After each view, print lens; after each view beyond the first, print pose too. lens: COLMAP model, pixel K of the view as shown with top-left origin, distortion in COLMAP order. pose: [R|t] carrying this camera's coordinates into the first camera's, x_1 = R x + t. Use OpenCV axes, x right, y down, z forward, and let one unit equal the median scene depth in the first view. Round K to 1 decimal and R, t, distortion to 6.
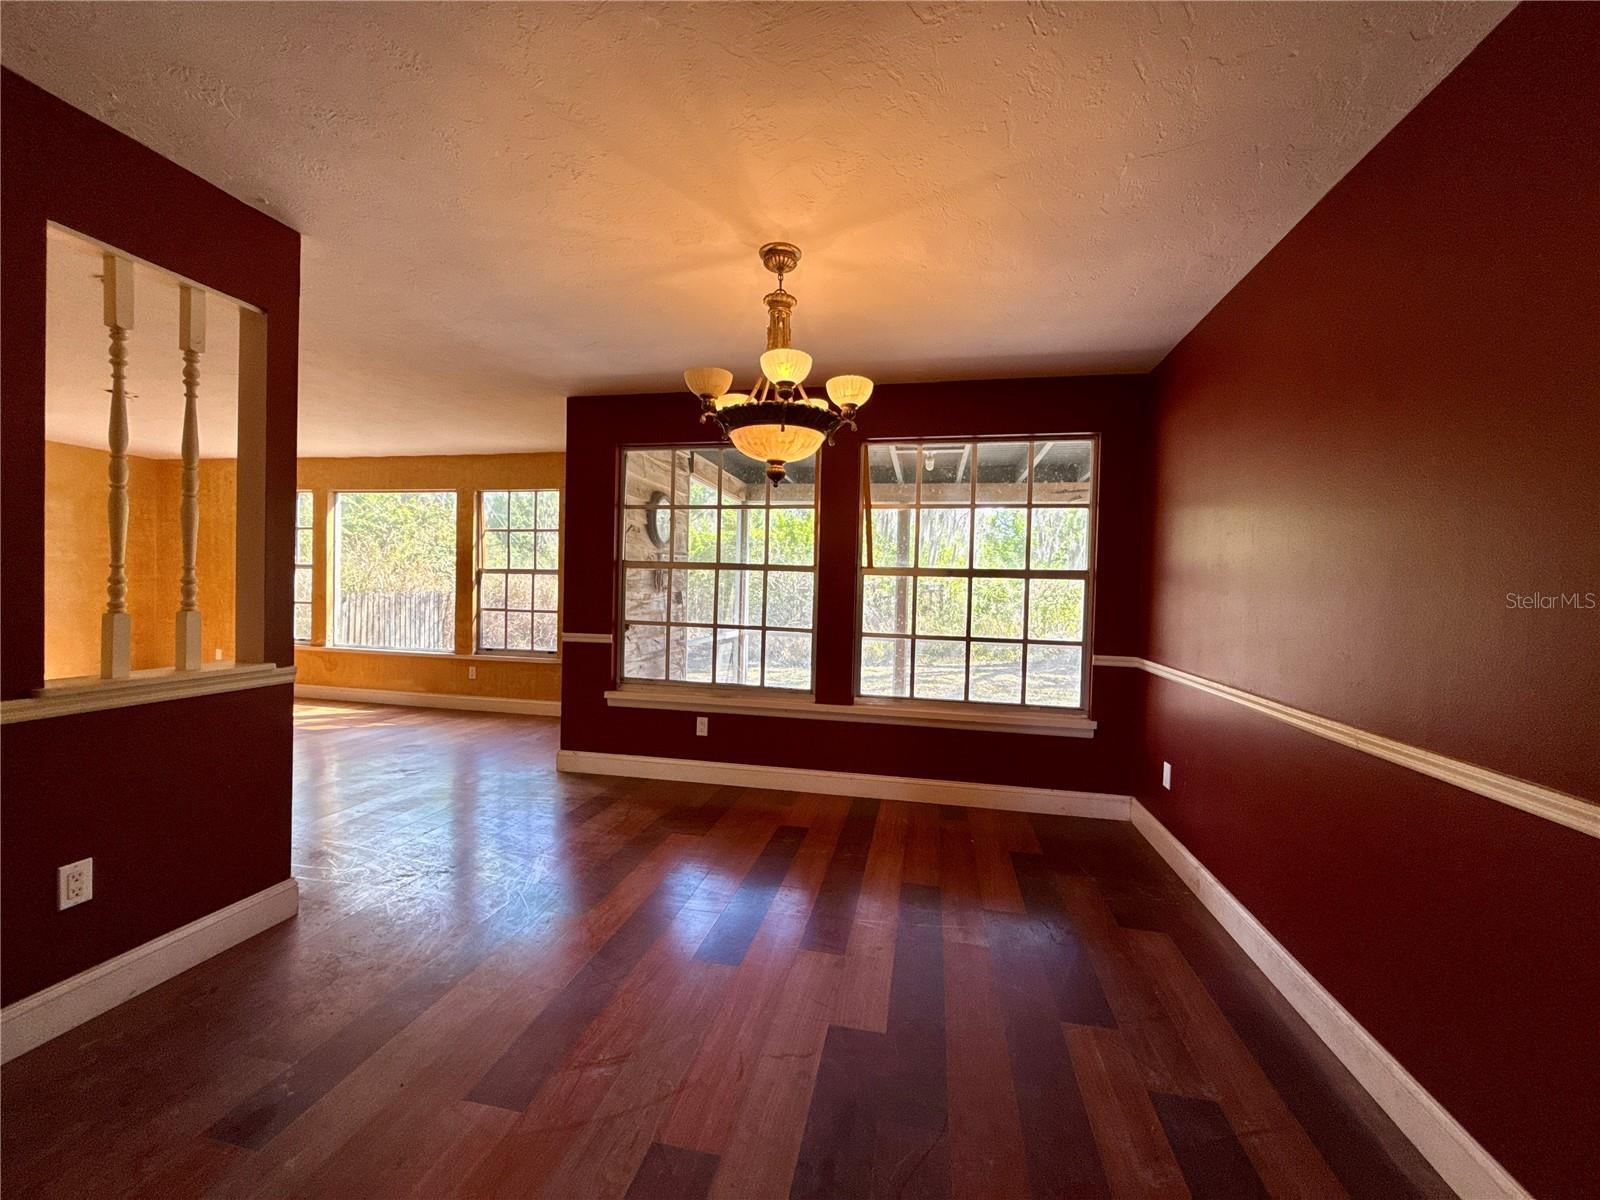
lens RADIAL K [[639.2, 0, 800.0], [0, 639.2, 593.5], [0, 0, 1]] dist [0.001981, 0.000033]
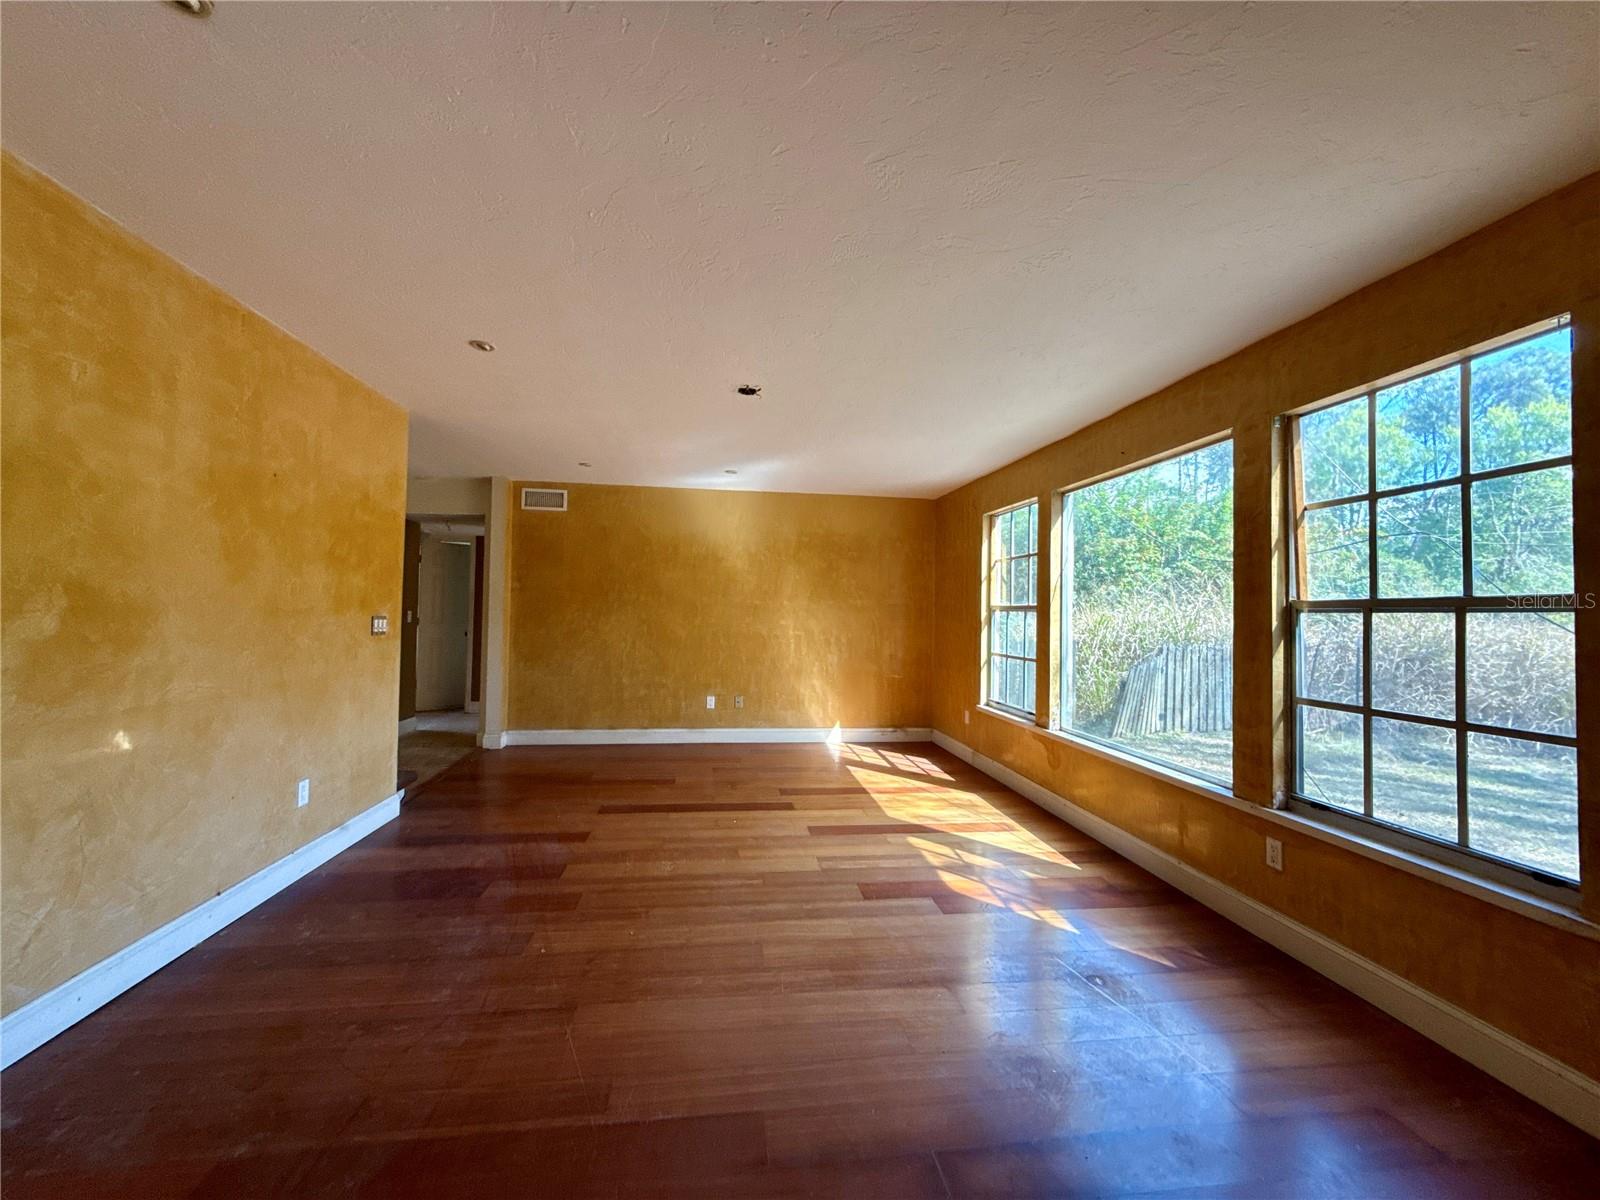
lens RADIAL K [[639.2, 0, 798.6], [0, 639.2, 603.7], [0, 0, 1]] dist [0.001981, 0.000033]
pose [[0.340564, -0.032444, -0.939661, -0.221512], [-0.019022, 0.998962, -0.041385, -0.014072], [0.940029, 0.031968, 0.339593, 0.561597]]
